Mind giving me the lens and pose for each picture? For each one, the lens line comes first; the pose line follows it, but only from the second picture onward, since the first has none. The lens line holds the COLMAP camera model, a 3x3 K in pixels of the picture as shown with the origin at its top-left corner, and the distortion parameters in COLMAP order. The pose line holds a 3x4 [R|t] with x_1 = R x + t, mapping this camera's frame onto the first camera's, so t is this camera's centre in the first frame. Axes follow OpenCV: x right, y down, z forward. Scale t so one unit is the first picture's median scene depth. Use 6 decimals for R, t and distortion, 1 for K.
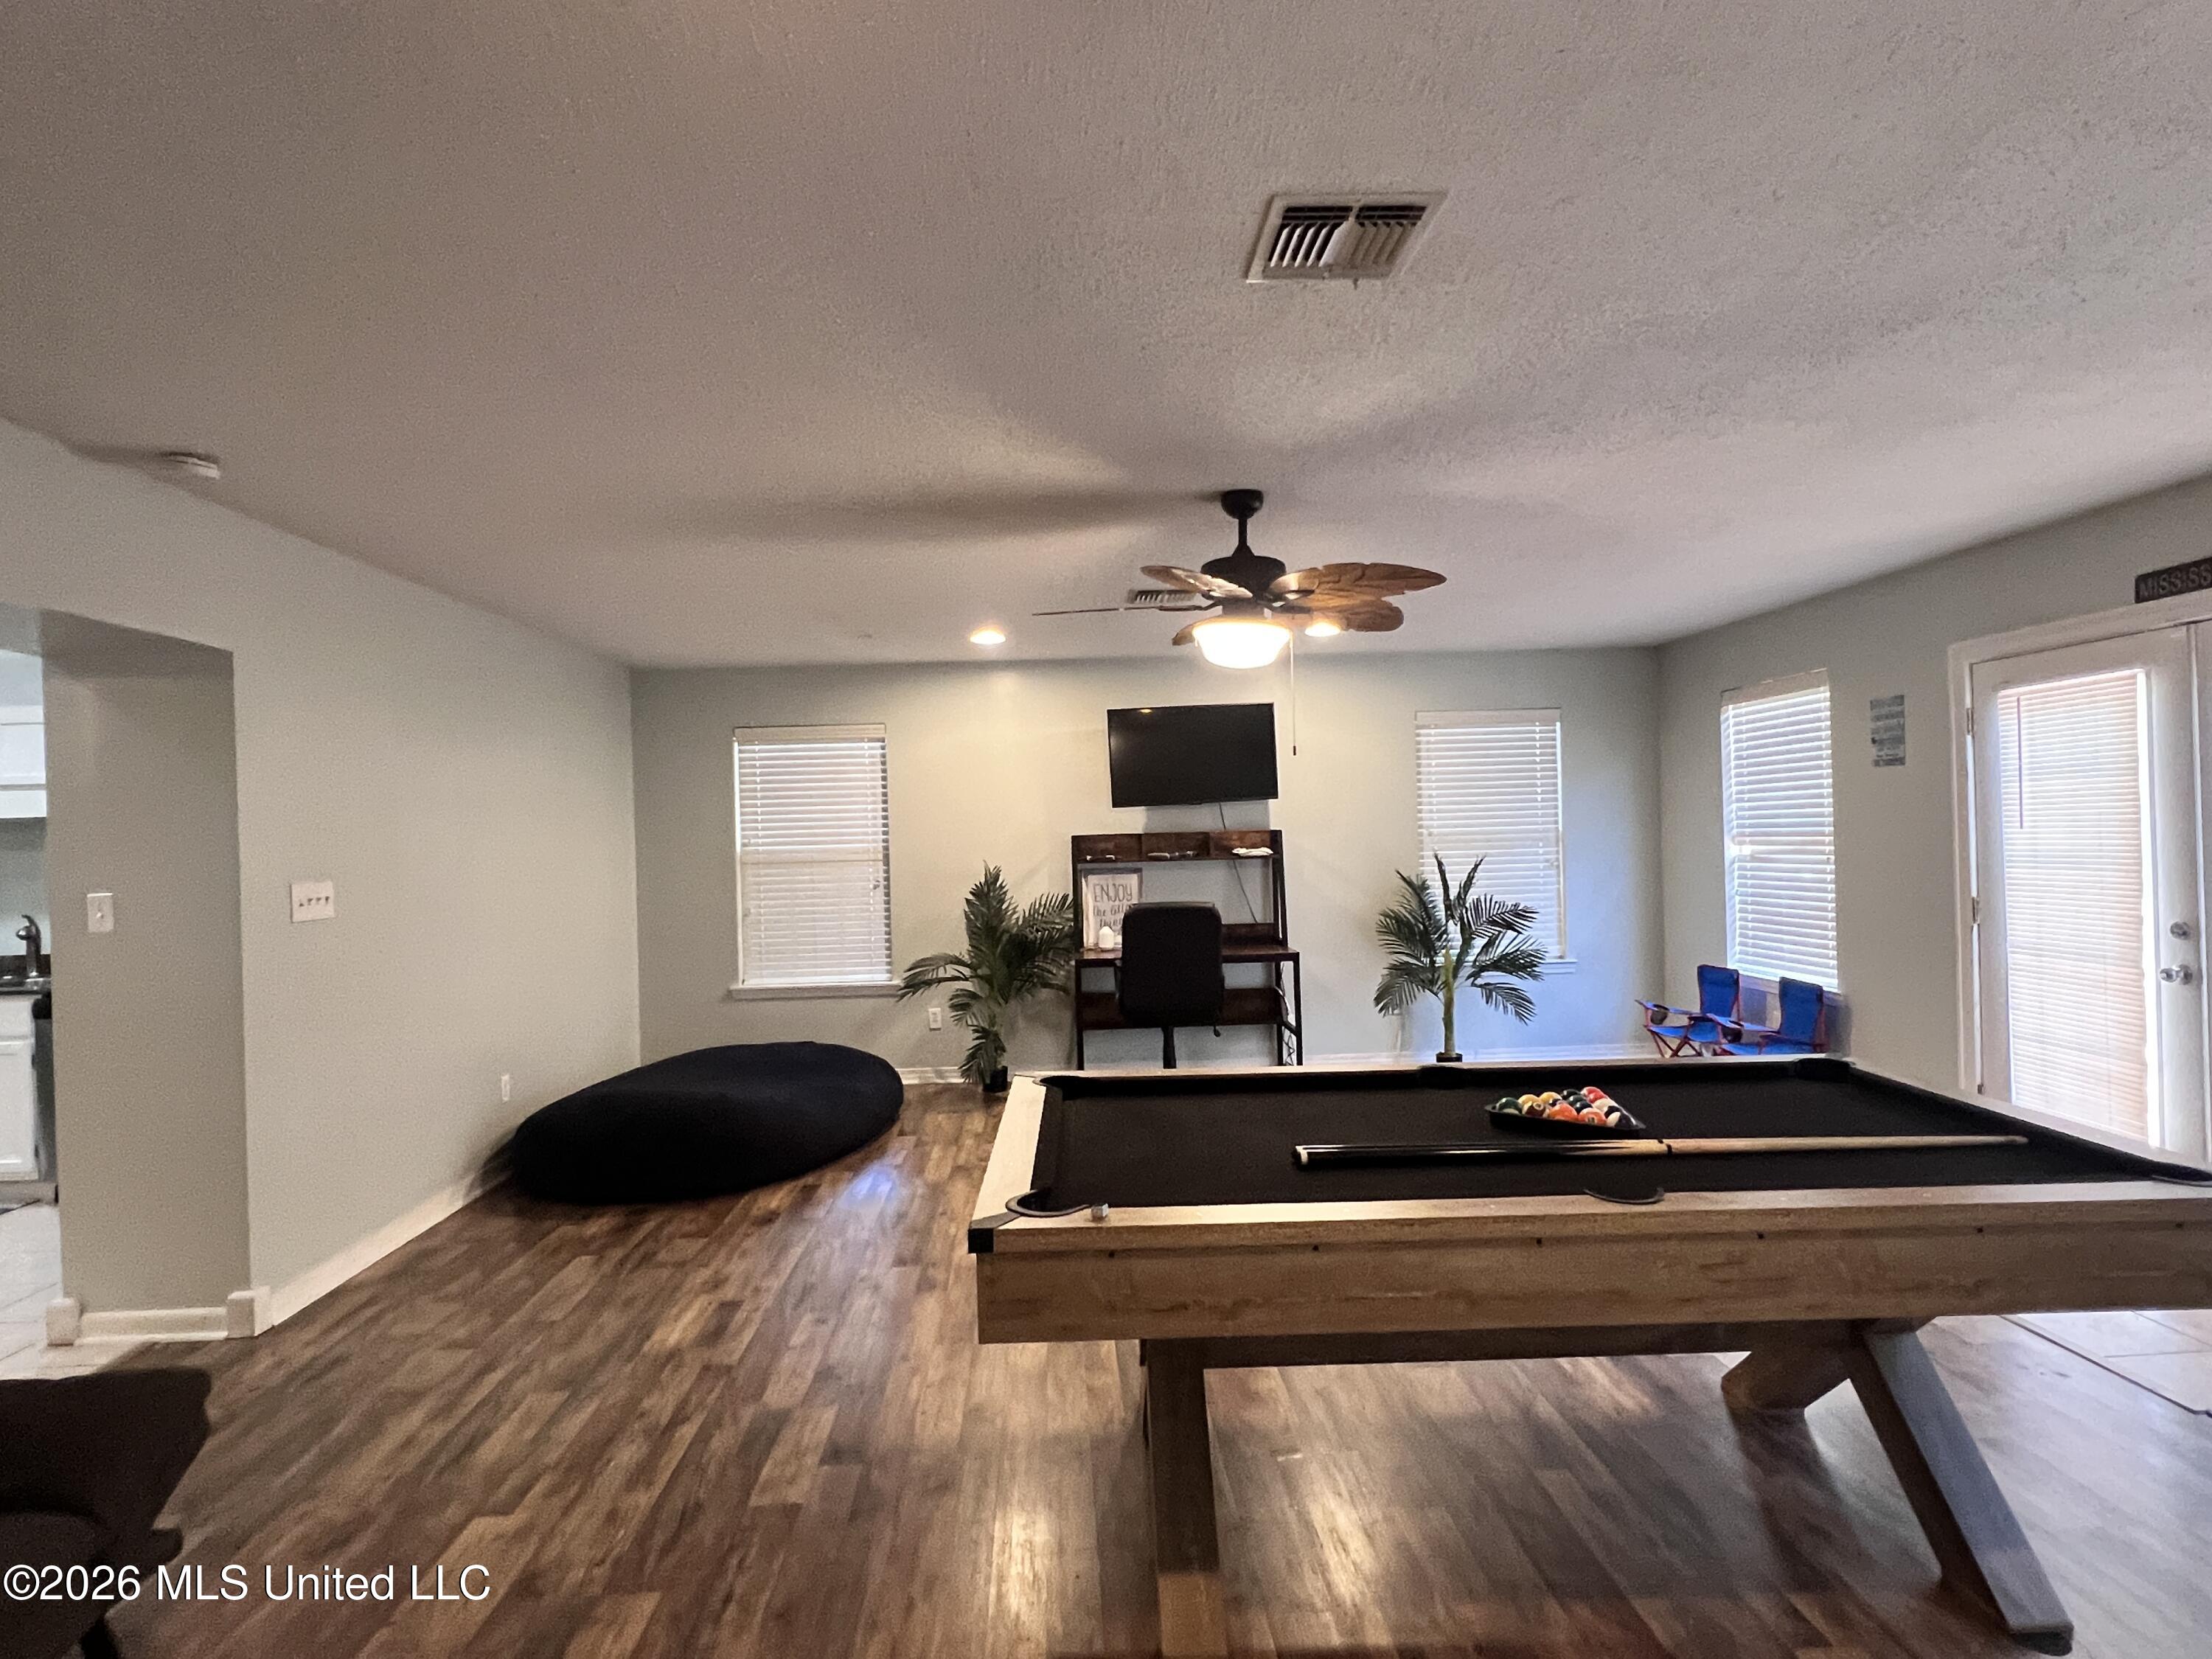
lens RADIAL K [[1157.0, 0, 1106.0], [0, 1157.0, 829.5], [0, 0, 1]] dist [0.000557, 0.000286]
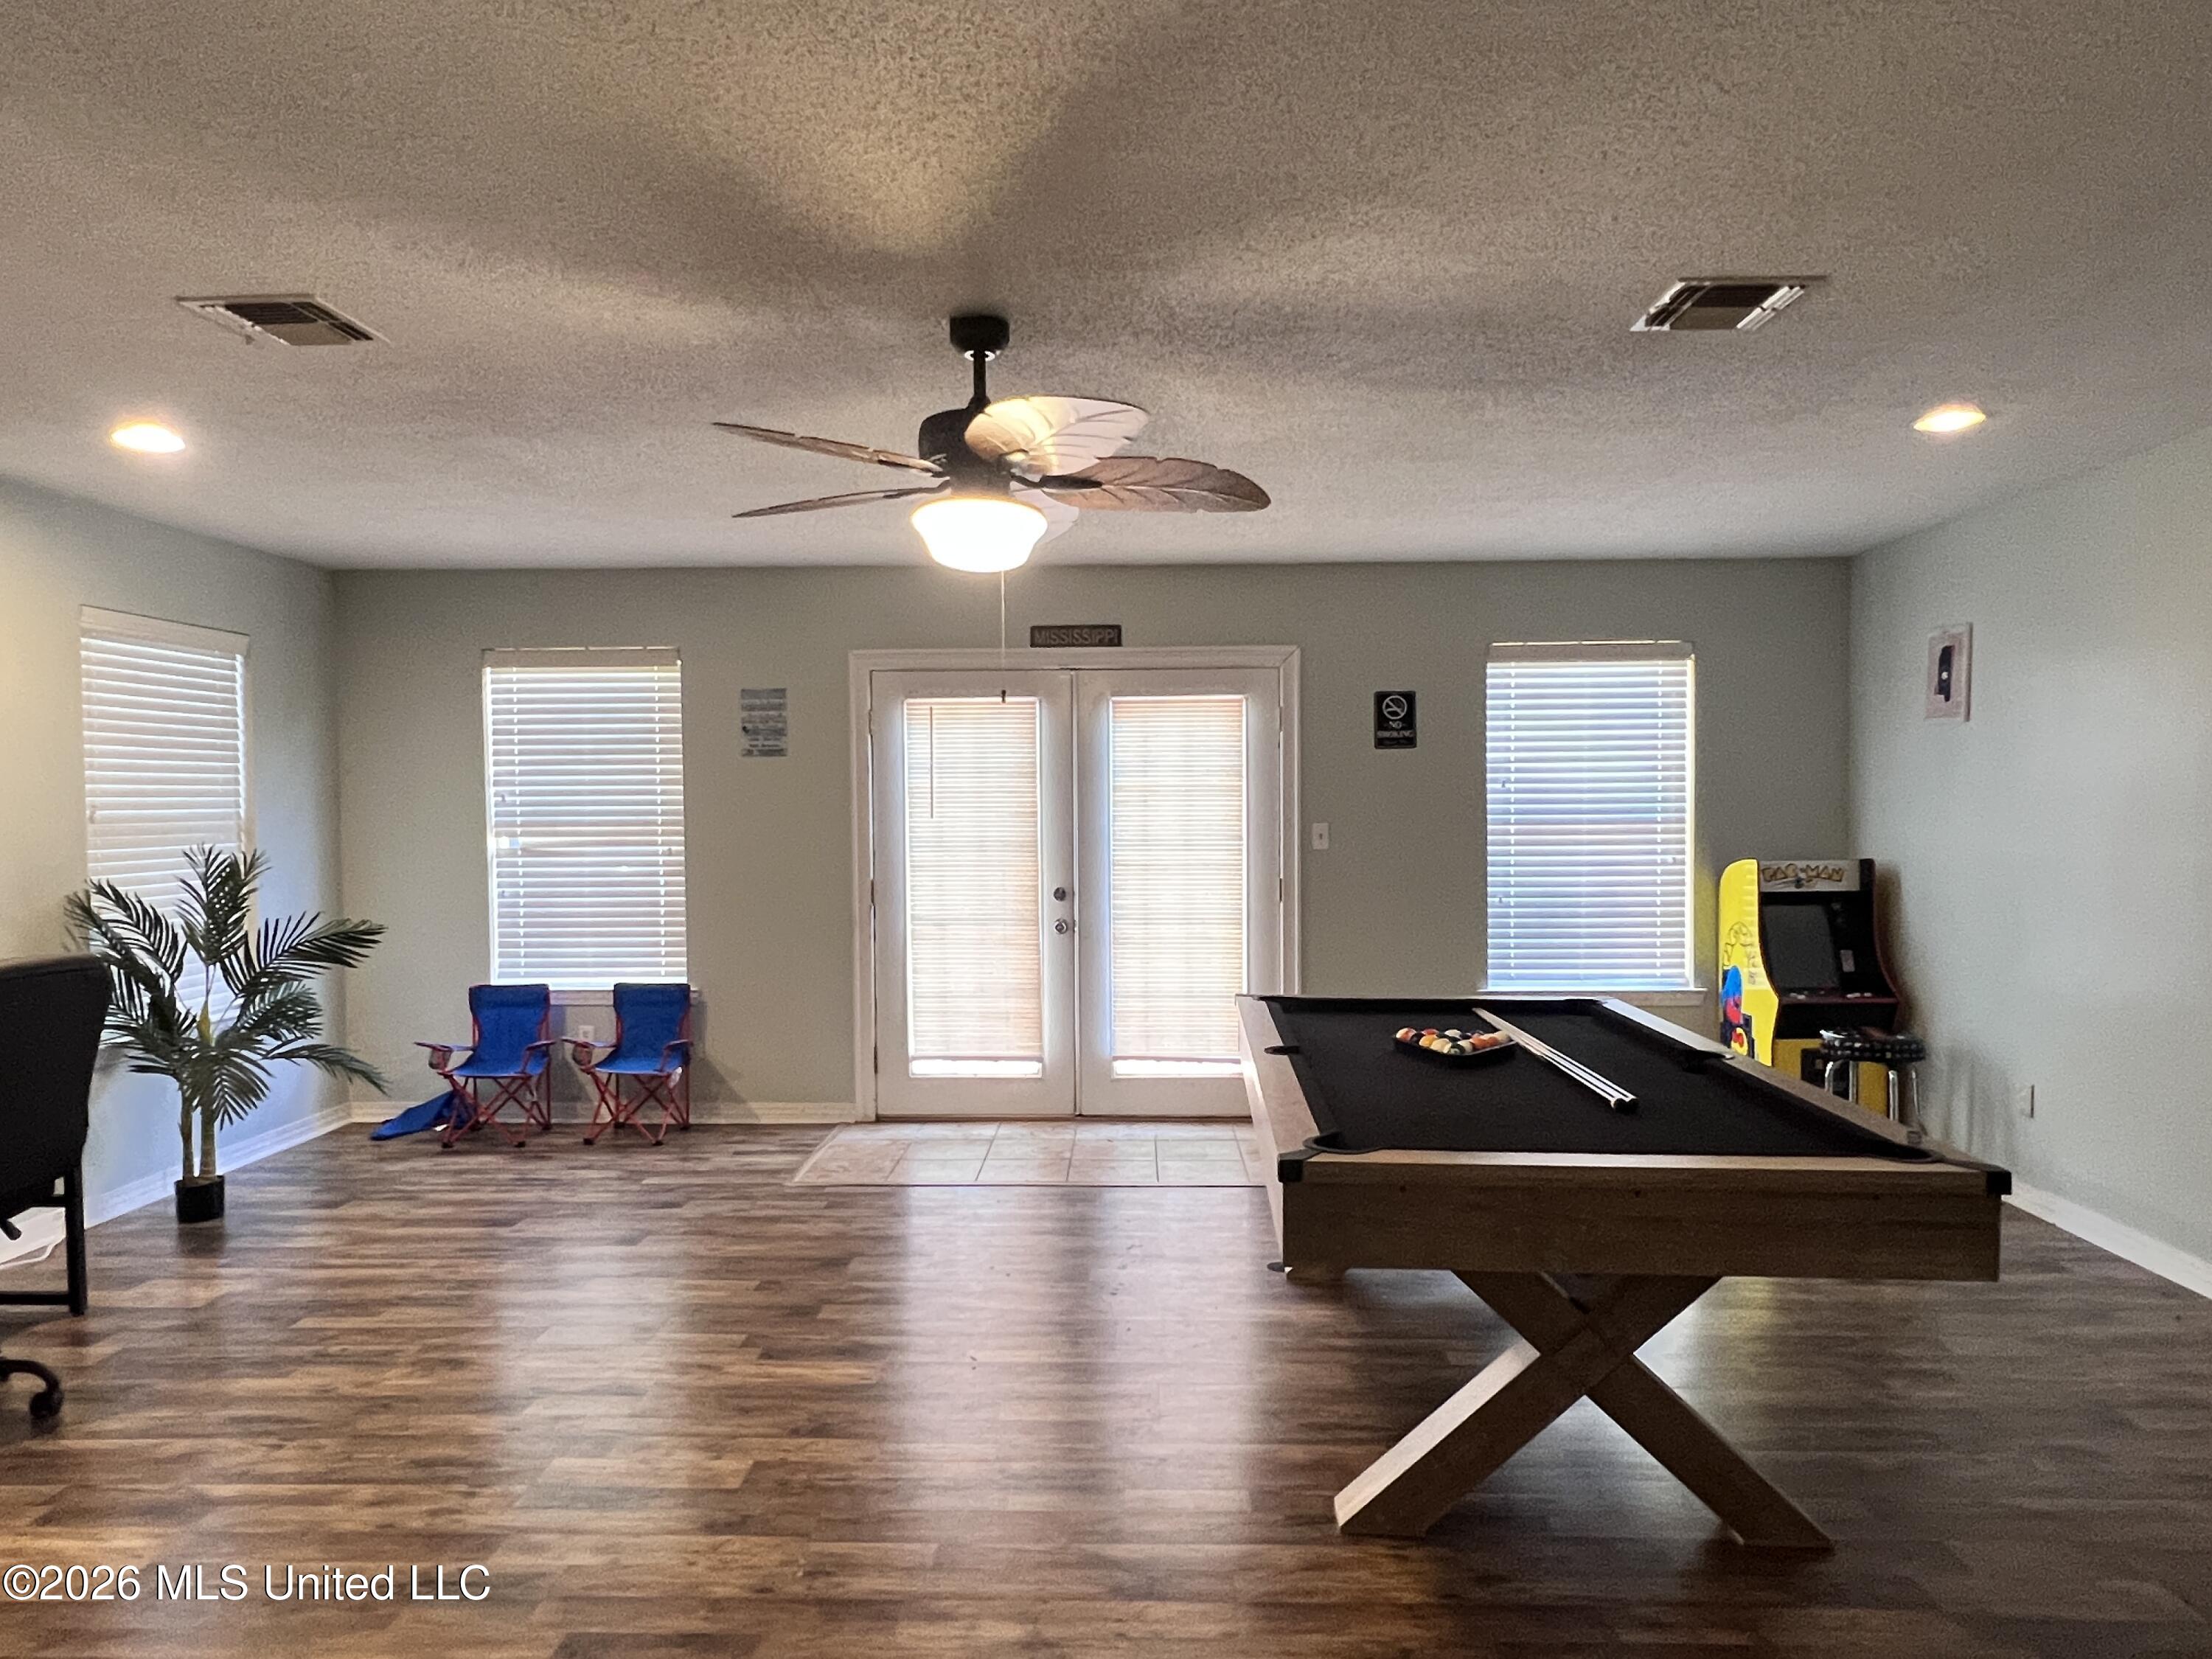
lens RADIAL K [[1380.3, 0, 1095.8], [0, 1380.3, 838.2], [0, 0, 1]] dist [0.003844, 0.000925]
pose [[0.078394, -0.000907, 0.996922, -0.534211], [-0.002761, 0.999996, 0.001127, 0.015261], [-0.996919, -0.002841, 0.078391, 0.648407]]
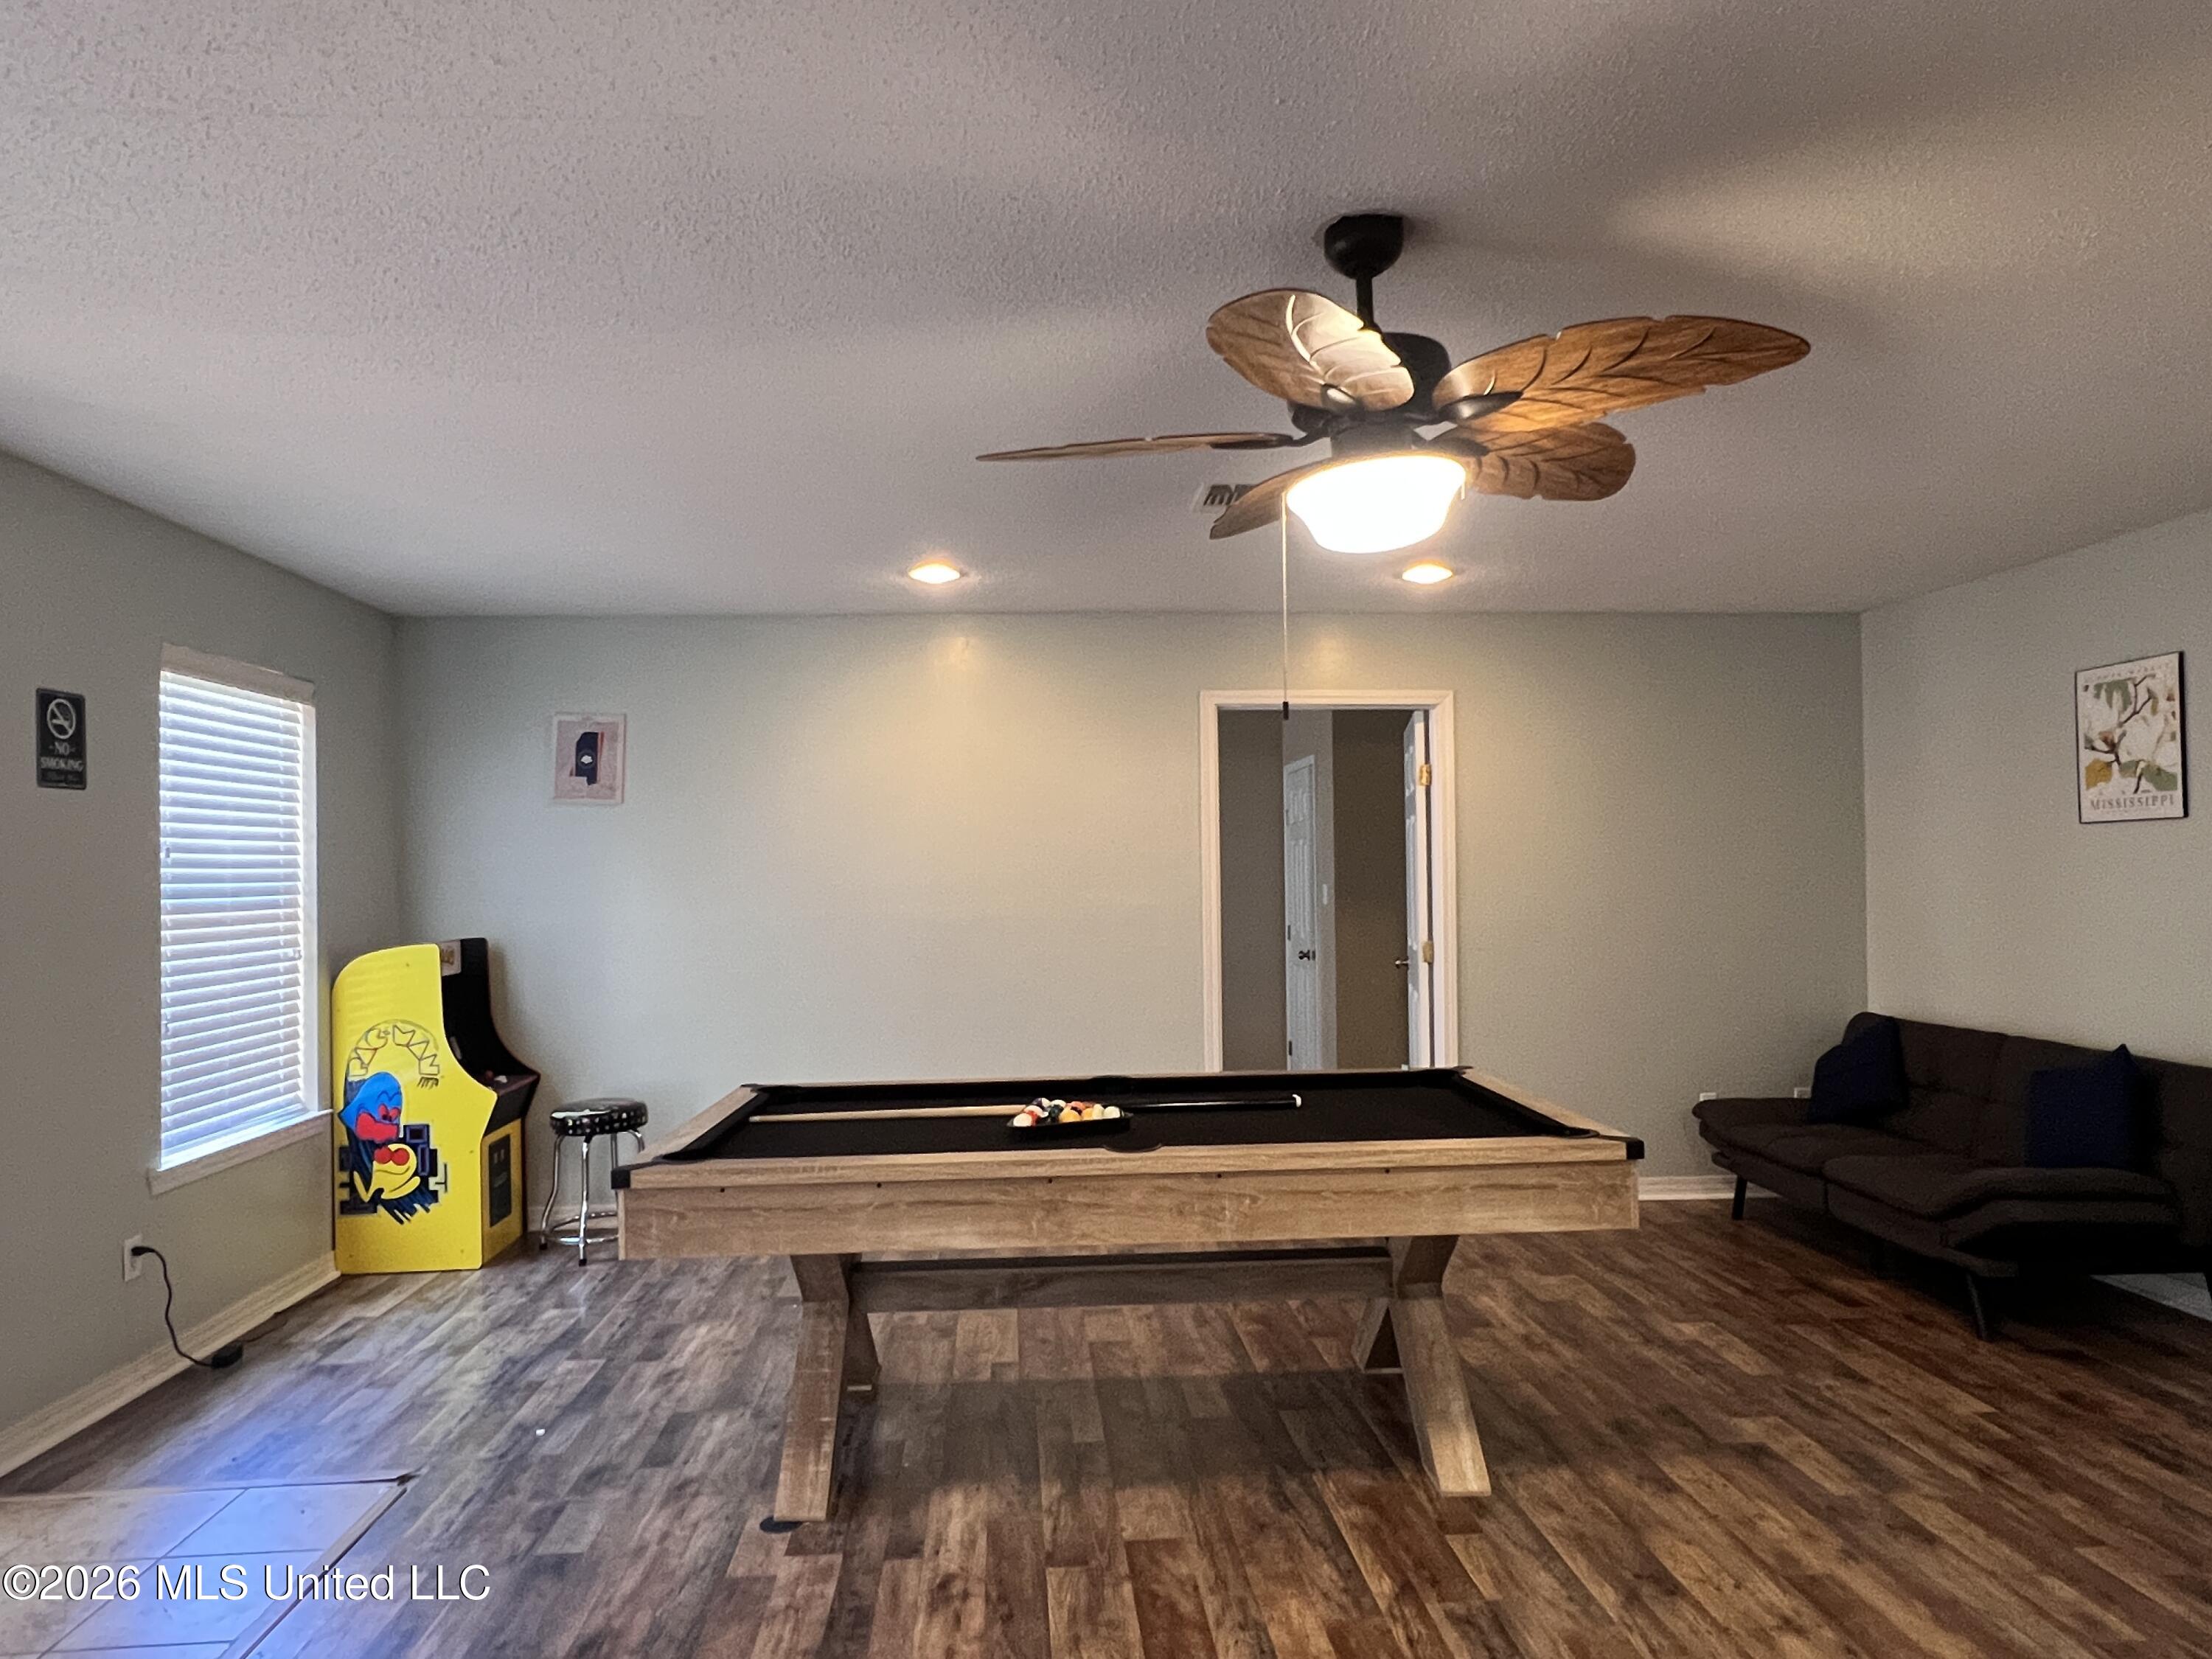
lens RADIAL K [[1380.3, 0, 1095.8], [0, 1380.3, 838.2], [0, 0, 1]] dist [0.003844, 0.000925]
pose [[-0.998982, 0.038644, -0.023263, 0.200140], [0.039374, 0.998719, -0.031793, 0.006301], [0.022005, -0.032676, -0.999224, 1.225178]]
